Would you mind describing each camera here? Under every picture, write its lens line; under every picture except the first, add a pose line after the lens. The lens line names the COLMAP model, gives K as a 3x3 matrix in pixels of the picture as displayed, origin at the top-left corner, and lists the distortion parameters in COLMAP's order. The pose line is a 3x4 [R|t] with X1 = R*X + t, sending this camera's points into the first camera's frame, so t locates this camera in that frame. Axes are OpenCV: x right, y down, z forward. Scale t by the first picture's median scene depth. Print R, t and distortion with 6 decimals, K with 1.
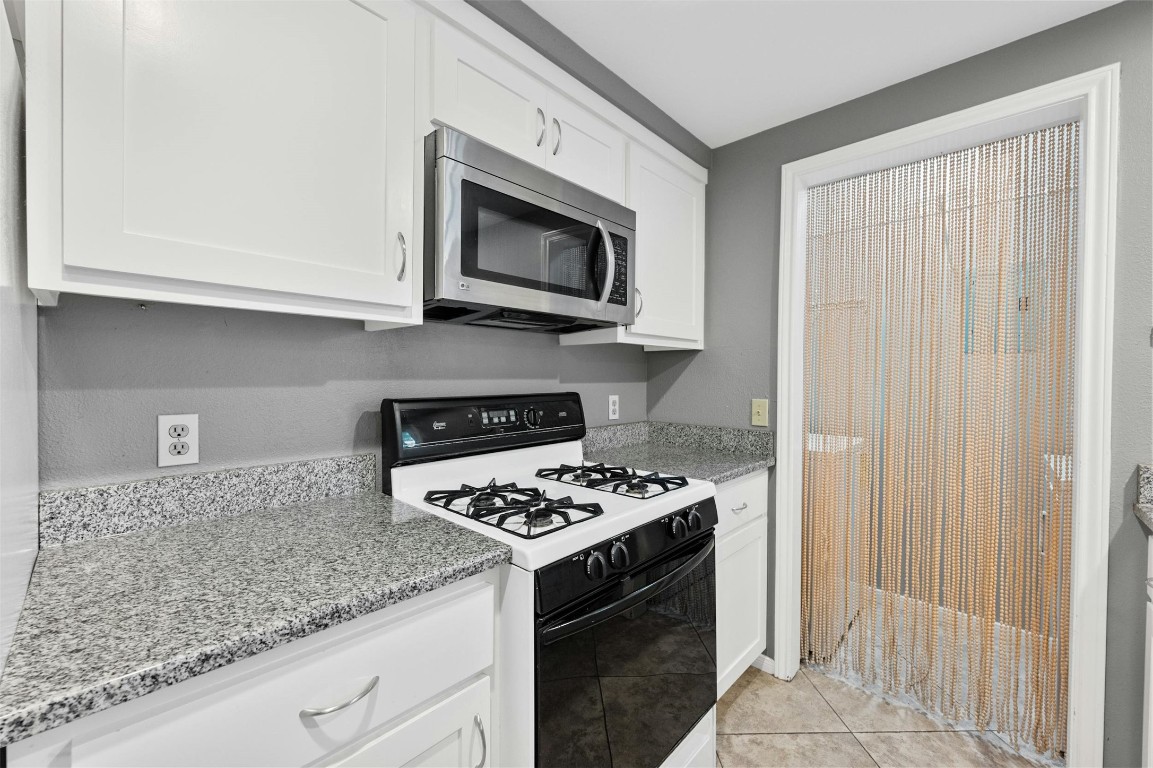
lens RADIAL K [[456.6, 0, 576.6], [0, 456.6, 380.5], [0, 0, 1]] dist [0.000131, 0.000070]
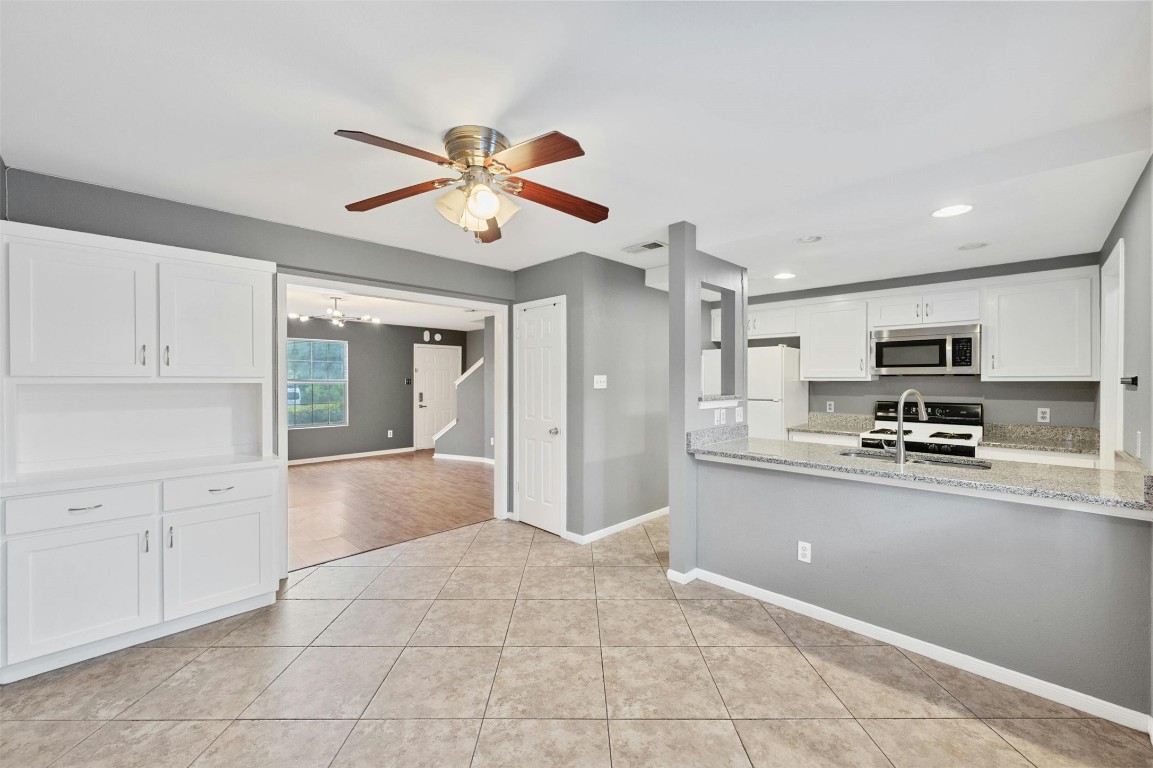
lens RADIAL K [[456.6, 0, 576.6], [0, 456.6, 380.5], [0, 0, 1]] dist [0.000131, 0.000070]
pose [[-0.025016, -0.005022, -0.999674, 2.636368], [-0.013964, 0.999892, -0.004673, -0.055323], [0.999590, 0.013842, -0.025083, -1.007105]]
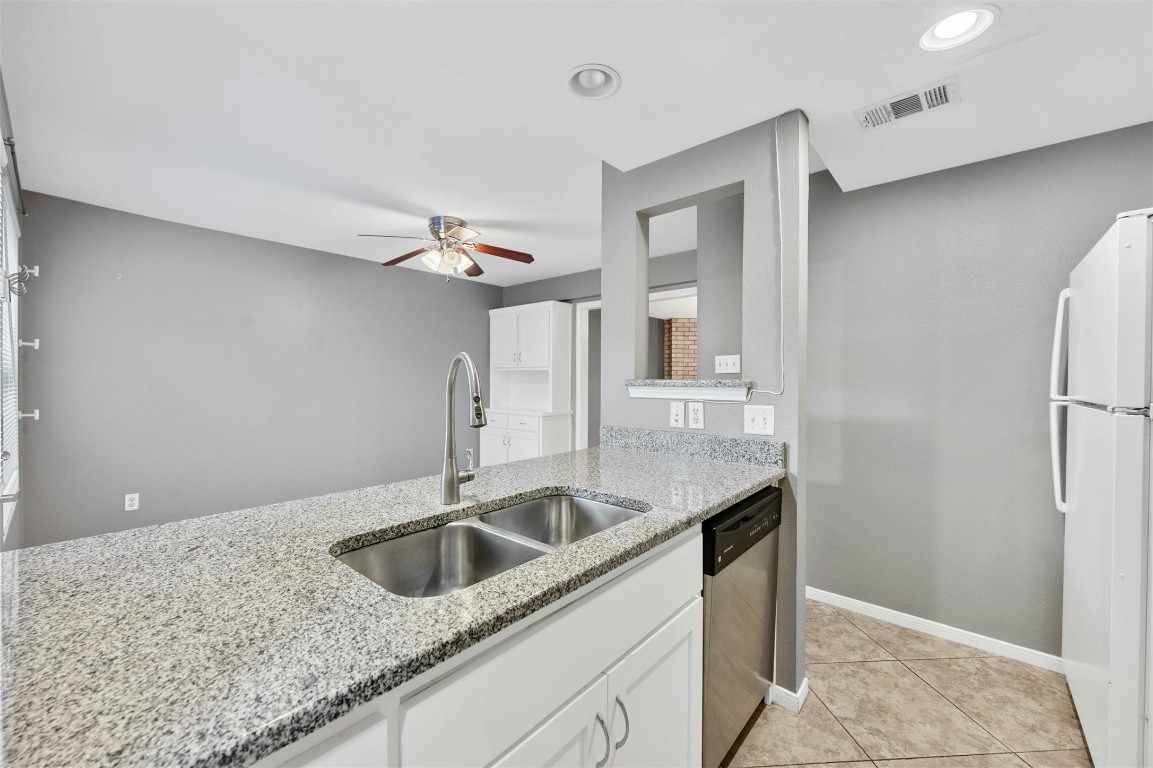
lens RADIAL K [[454.1, 0, 577.8], [0, 454.1, 381.0], [0, 0, 1]] dist [-0.000641, -0.000169]
pose [[-0.999127, -0.011926, -0.040047, 0.702707], [-0.012522, 0.999814, 0.014664, -0.011291], [0.039864, 0.015153, -0.999090, 1.007444]]
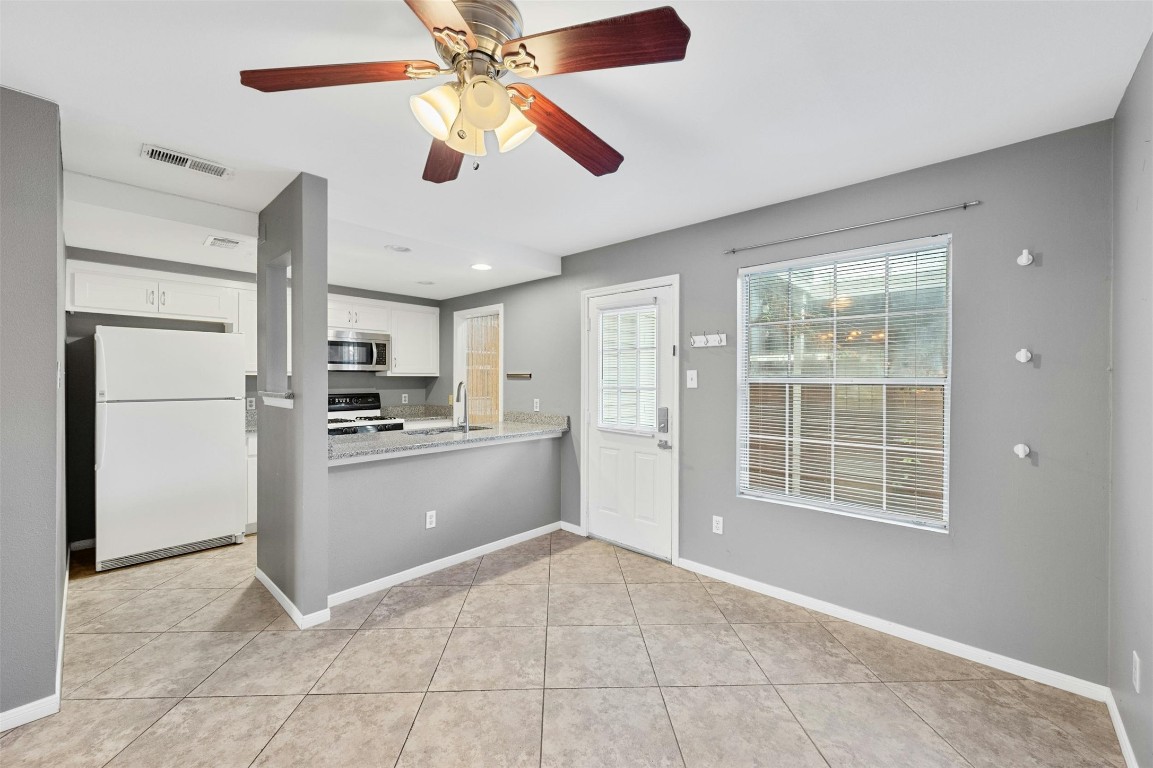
lens RADIAL K [[456.6, 0, 576.6], [0, 456.6, 380.5], [0, 0, 1]] dist [0.000131, 0.000070]
pose [[0.999911, -0.003673, 0.012797, 1.464110], [0.003777, 0.999960, -0.008136, -0.028127], [-0.012766, 0.008184, 0.999885, -2.285548]]
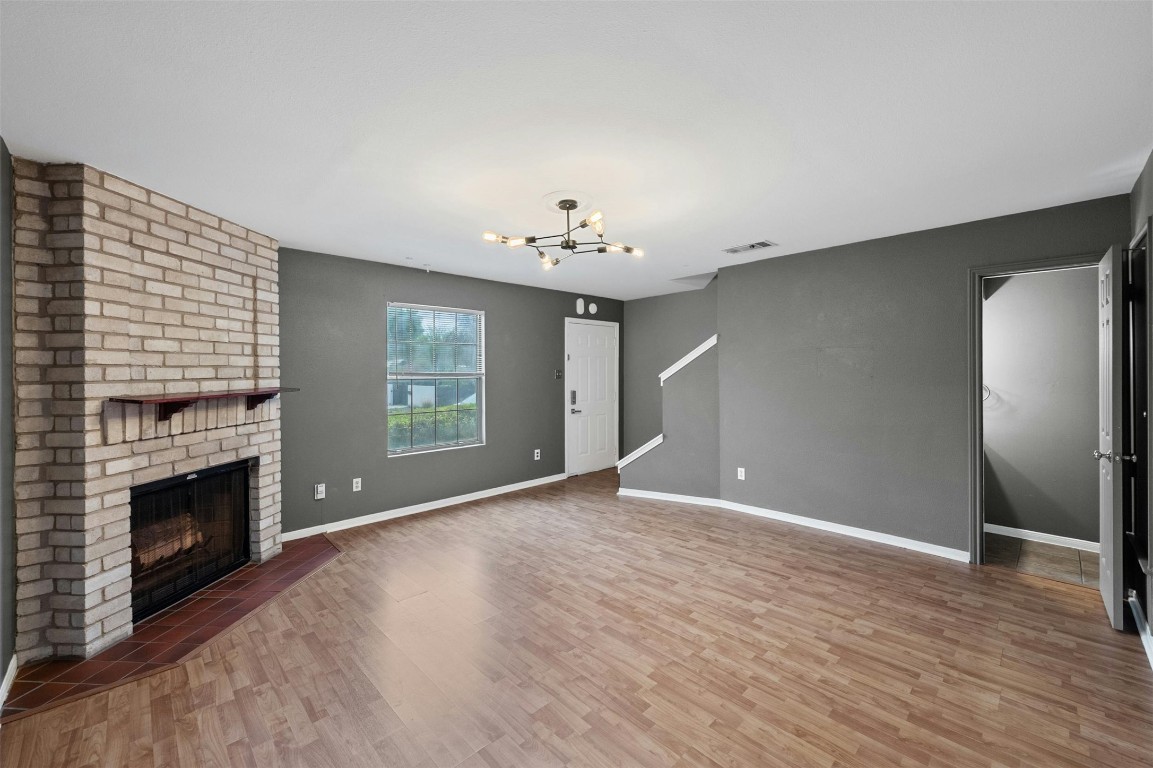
lens RADIAL K [[464.5, 0, 579.0], [0, 464.5, 373.5], [0, 0, 1]] dist [-0.001138, -0.000159]
pose [[-0.043412, 0.003047, -0.999053, 0.751198], [-0.006669, 0.999972, 0.003340, -0.061980], [0.999035, 0.006808, -0.043391, -2.990495]]
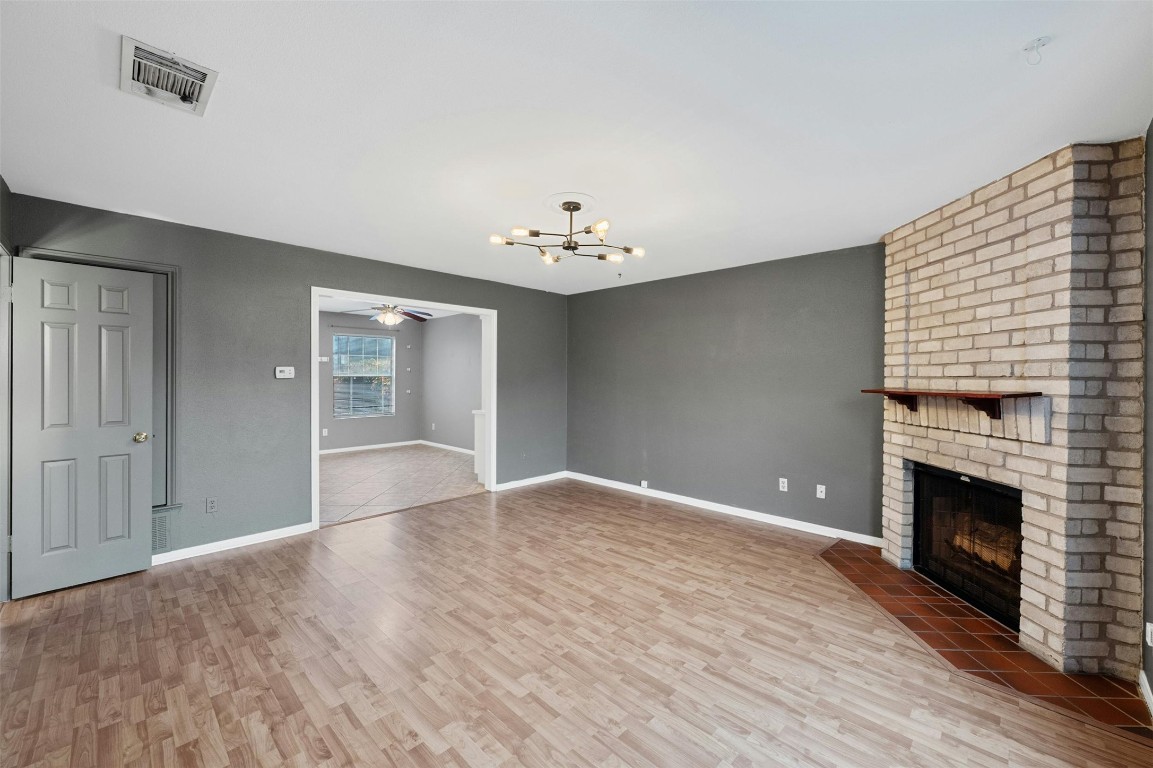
lens RADIAL K [[456.6, 0, 576.6], [0, 456.6, 380.5], [0, 0, 1]] dist [0.000131, 0.000070]
pose [[0.018868, -0.014370, 0.999719, -3.061448], [0.008196, 0.999865, 0.014217, -0.045893], [-0.999788, 0.007925, 0.018984, -3.175035]]
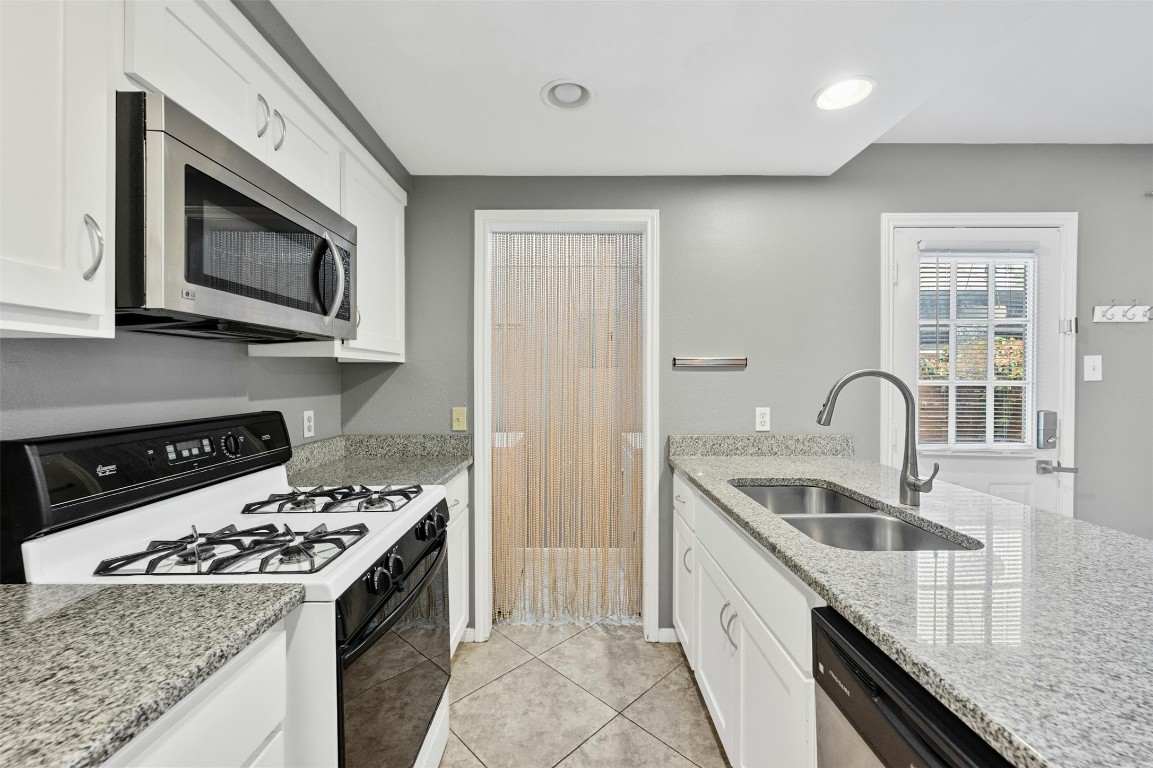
lens RADIAL K [[457.9, 0, 576.8], [0, 457.9, 379.2], [0, 0, 1]] dist [-0.000436, 0.000177]
pose [[0.726315, -0.009077, 0.687302, -0.228965], [0.012545, 0.999921, -0.000051, -0.034496], [-0.687248, 0.008659, 0.726371, -0.054925]]
